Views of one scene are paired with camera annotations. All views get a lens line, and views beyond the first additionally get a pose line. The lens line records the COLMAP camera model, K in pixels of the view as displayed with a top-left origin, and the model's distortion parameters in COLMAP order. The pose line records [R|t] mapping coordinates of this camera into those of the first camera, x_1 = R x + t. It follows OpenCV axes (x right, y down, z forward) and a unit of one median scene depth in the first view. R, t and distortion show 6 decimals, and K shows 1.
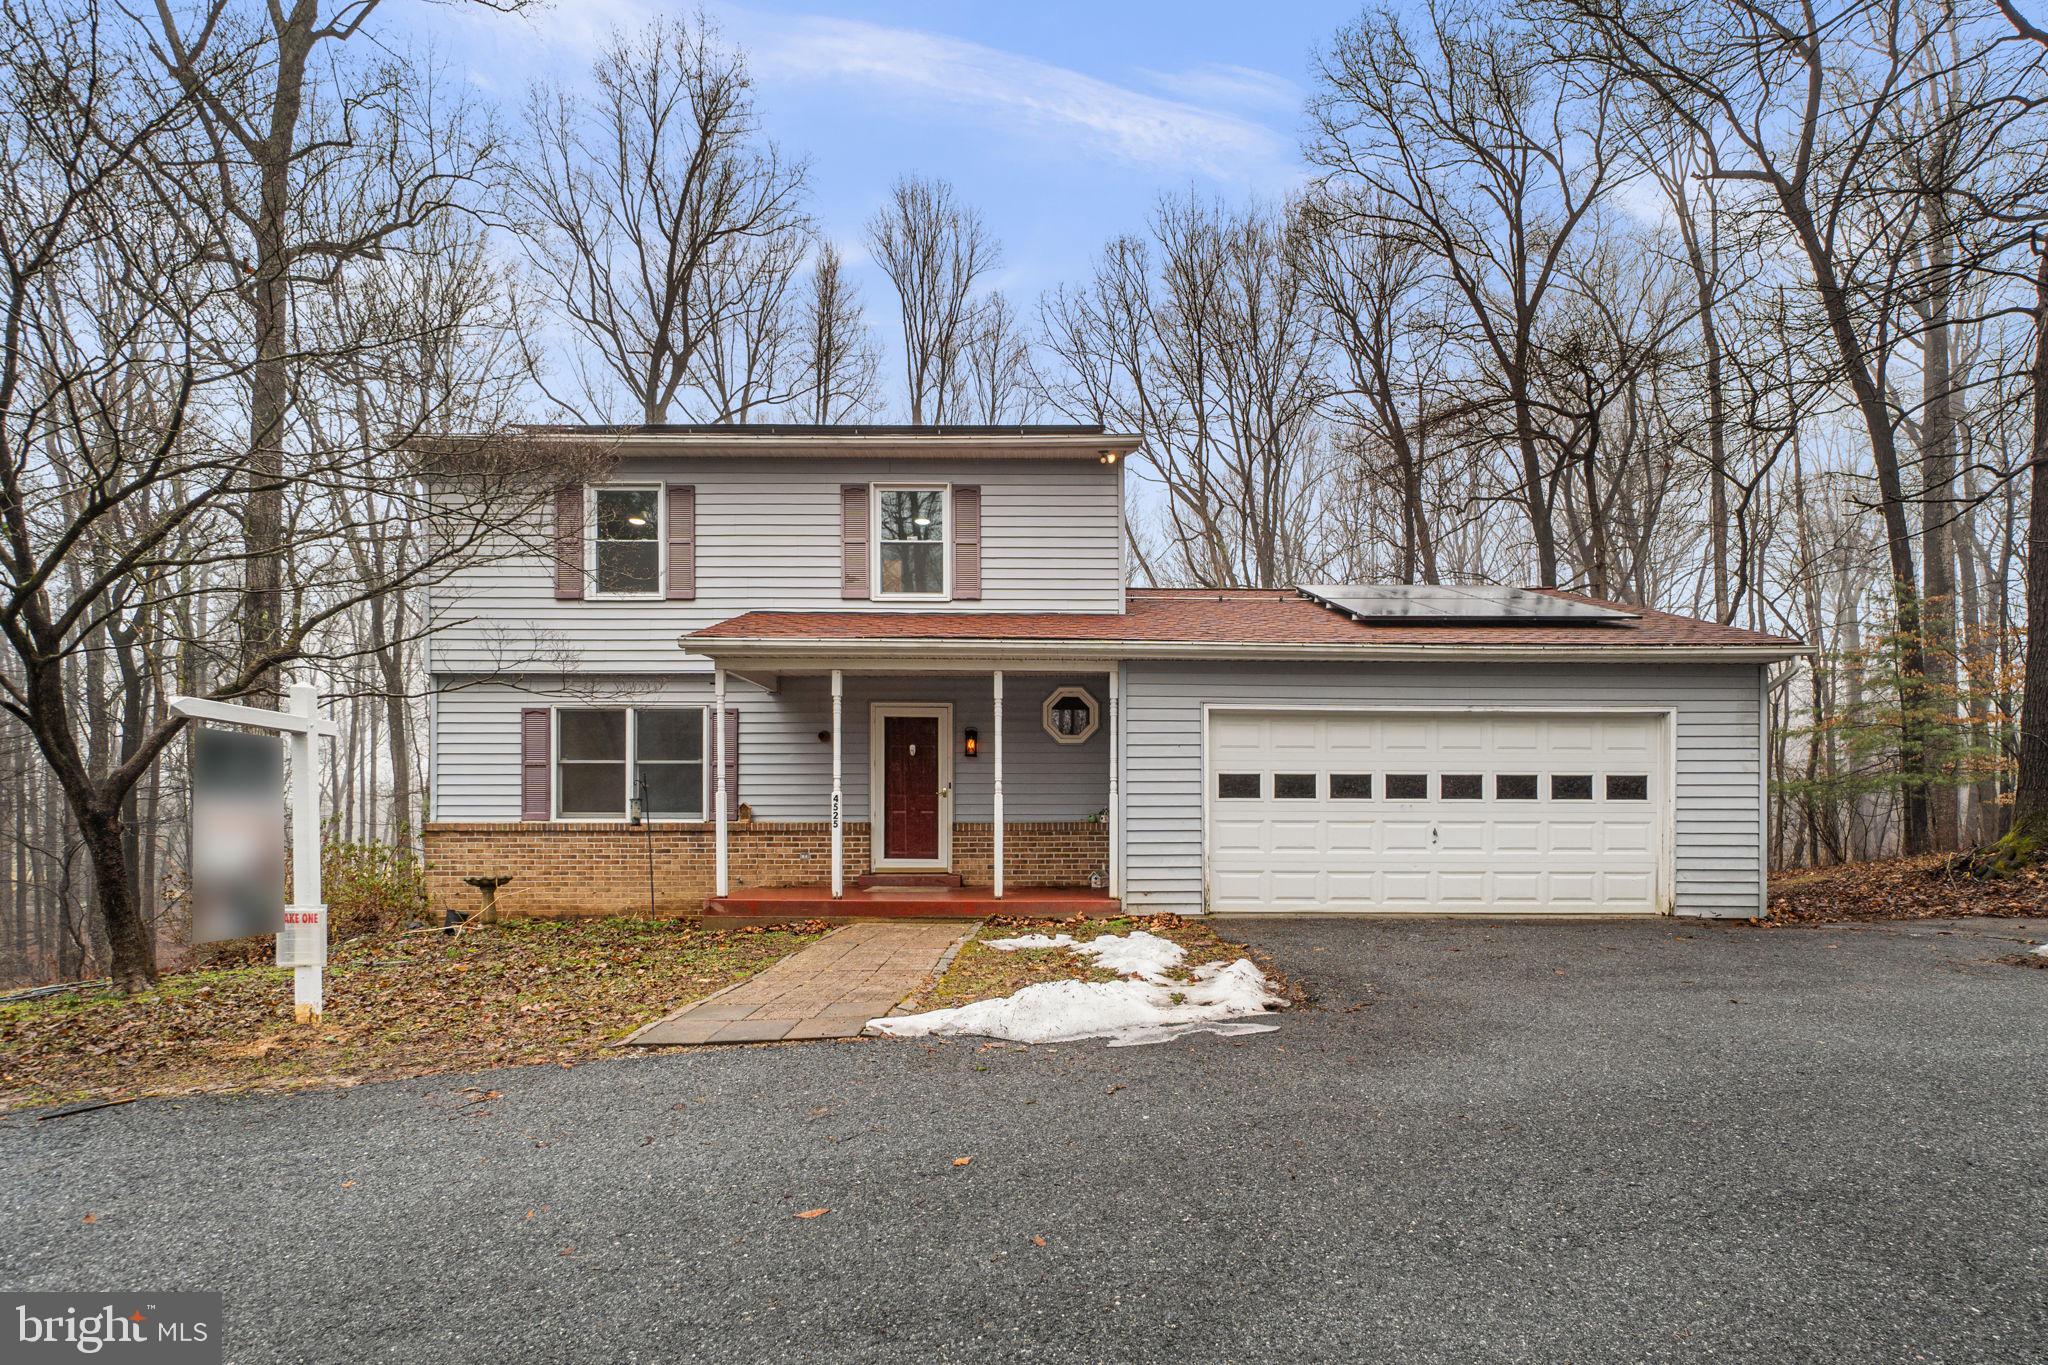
lens RADIAL K [[912.2, 0, 1057.4], [0, 912.2, 804.8], [0, 0, 1]] dist [-0.001357, 0.000067]
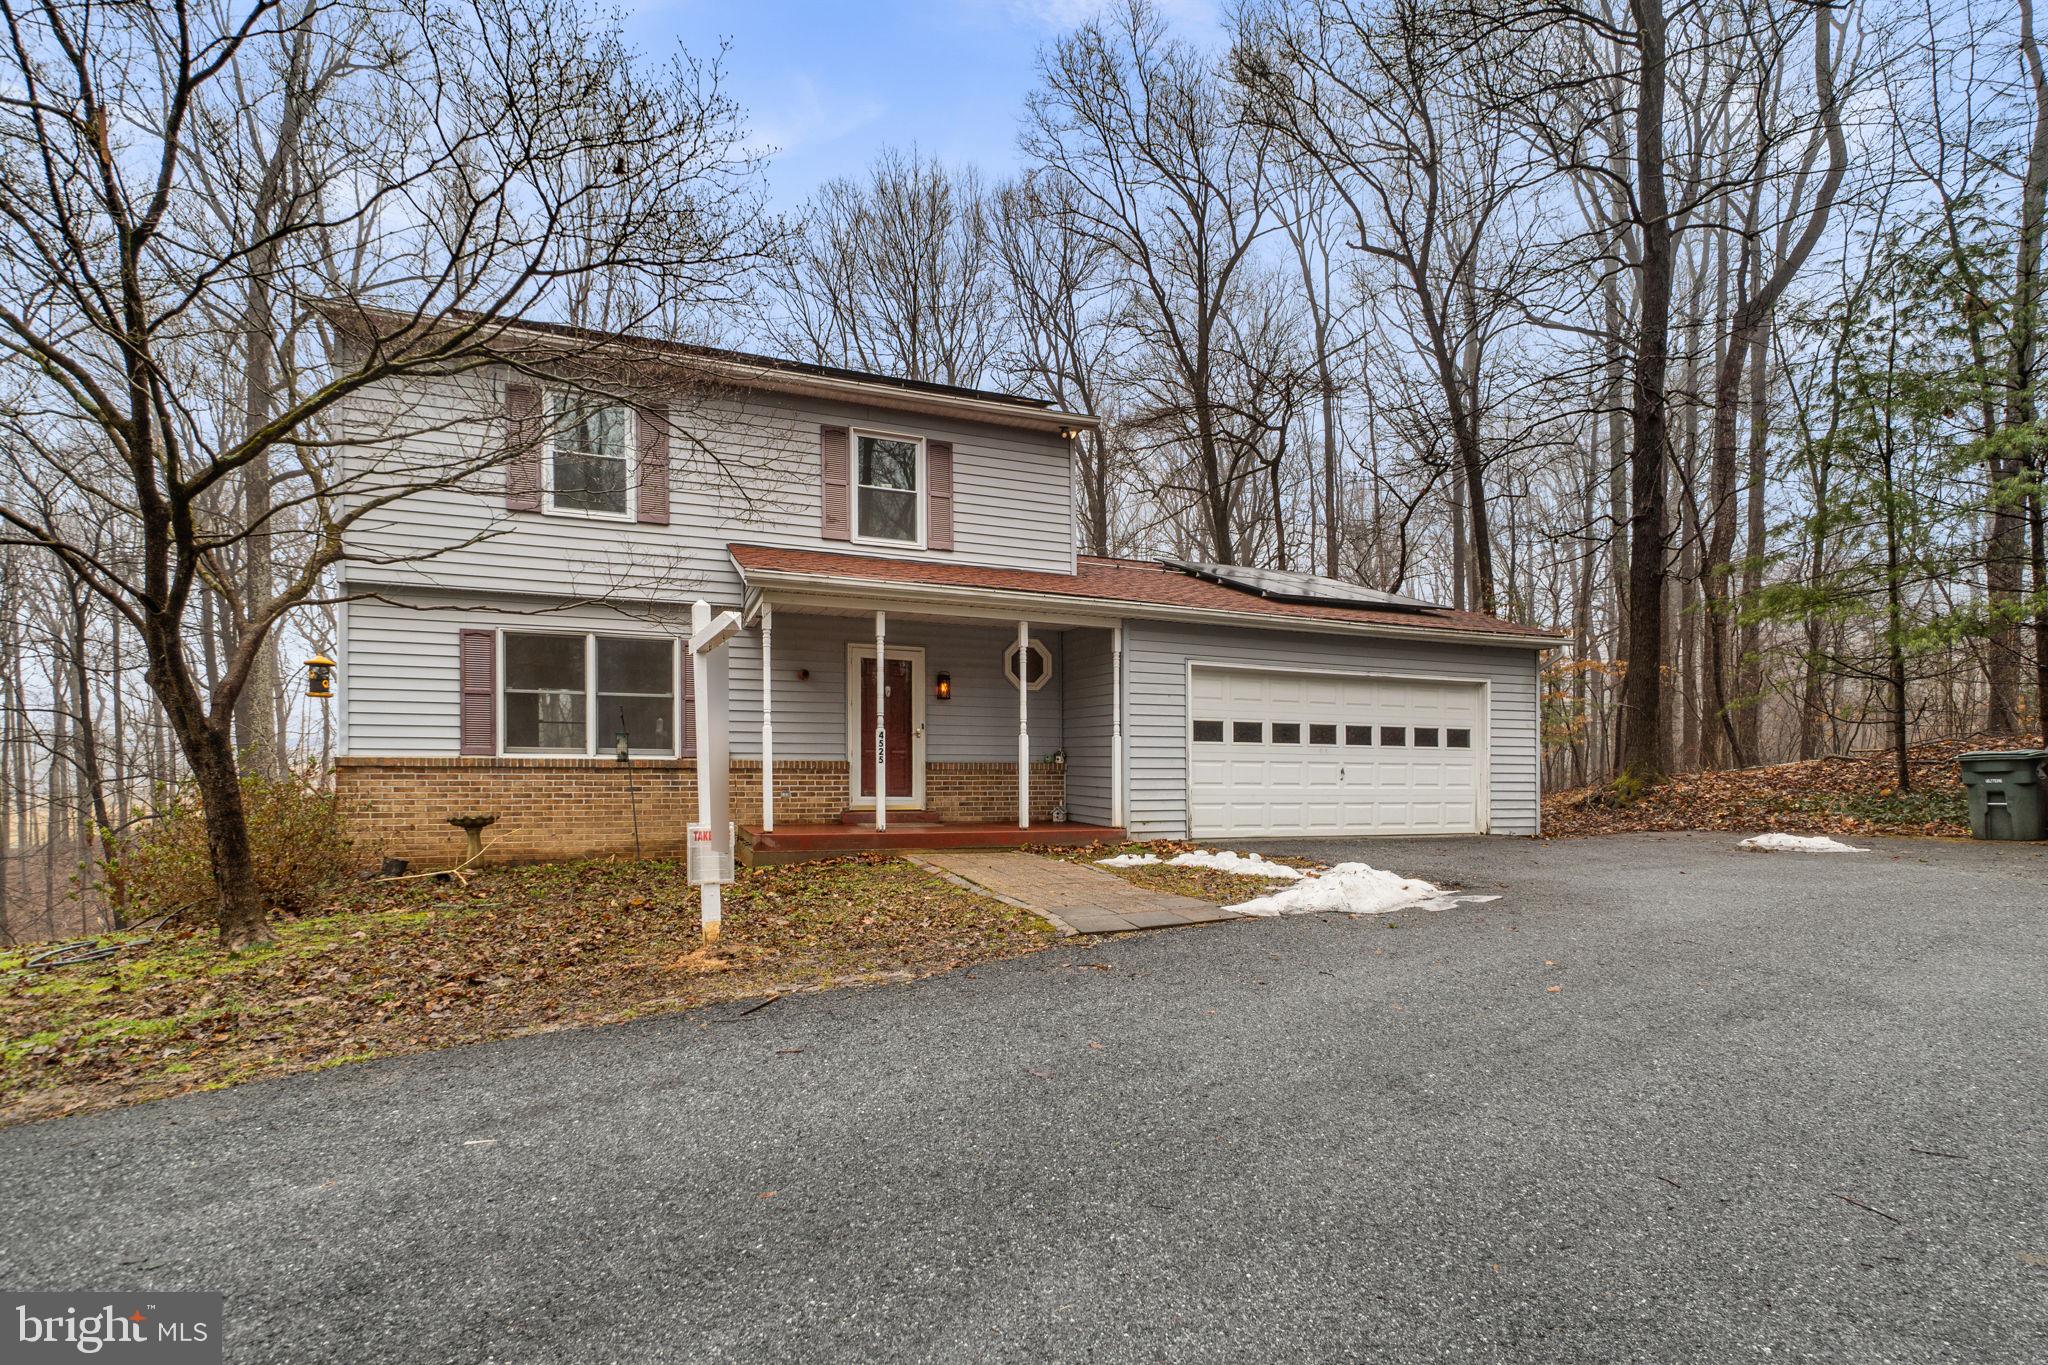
lens RADIAL K [[944.6, 0, 989.1], [0, 944.6, 754.1], [0, 0, 1]] dist [-0.001637, -0.000189]
pose [[0.937448, 0.011604, 0.347932, -0.428511], [-0.009682, 0.999927, -0.007264, 0.018030], [-0.347991, 0.003441, 0.937492, -0.040949]]
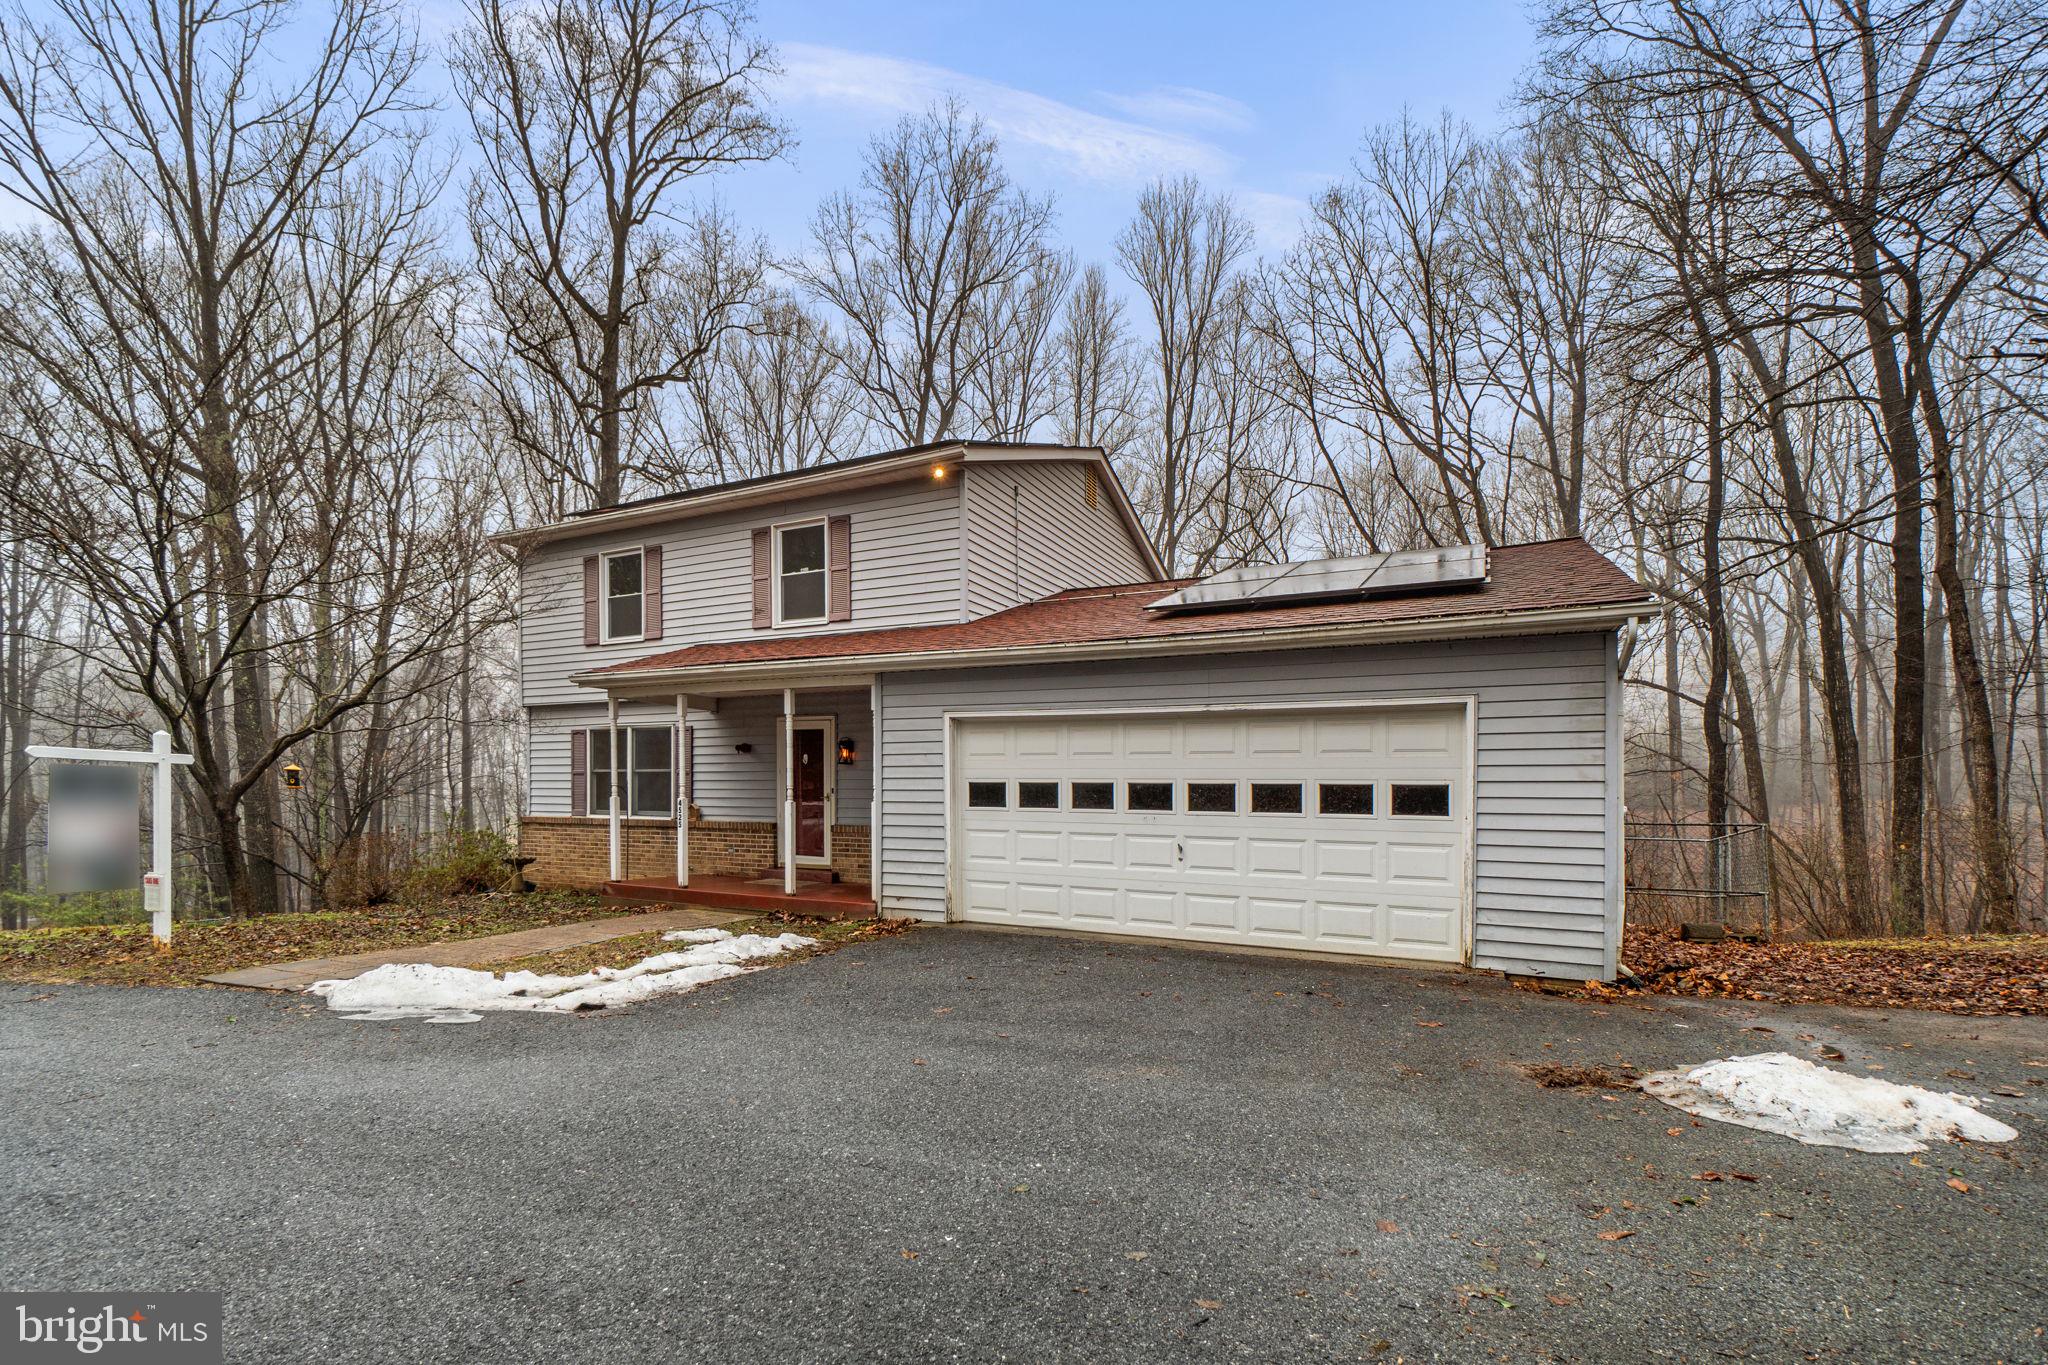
lens RADIAL K [[894.1, 0, 1025.7], [0, 894.1, 805.1], [0, 0, 1]] dist [0.001028, 0.000173]
pose [[0.895731, 0.012244, -0.444428, 0.579958], [-0.008566, 0.999910, 0.010283, -0.017088], [0.444514, -0.005403, 0.895756, 0.136911]]
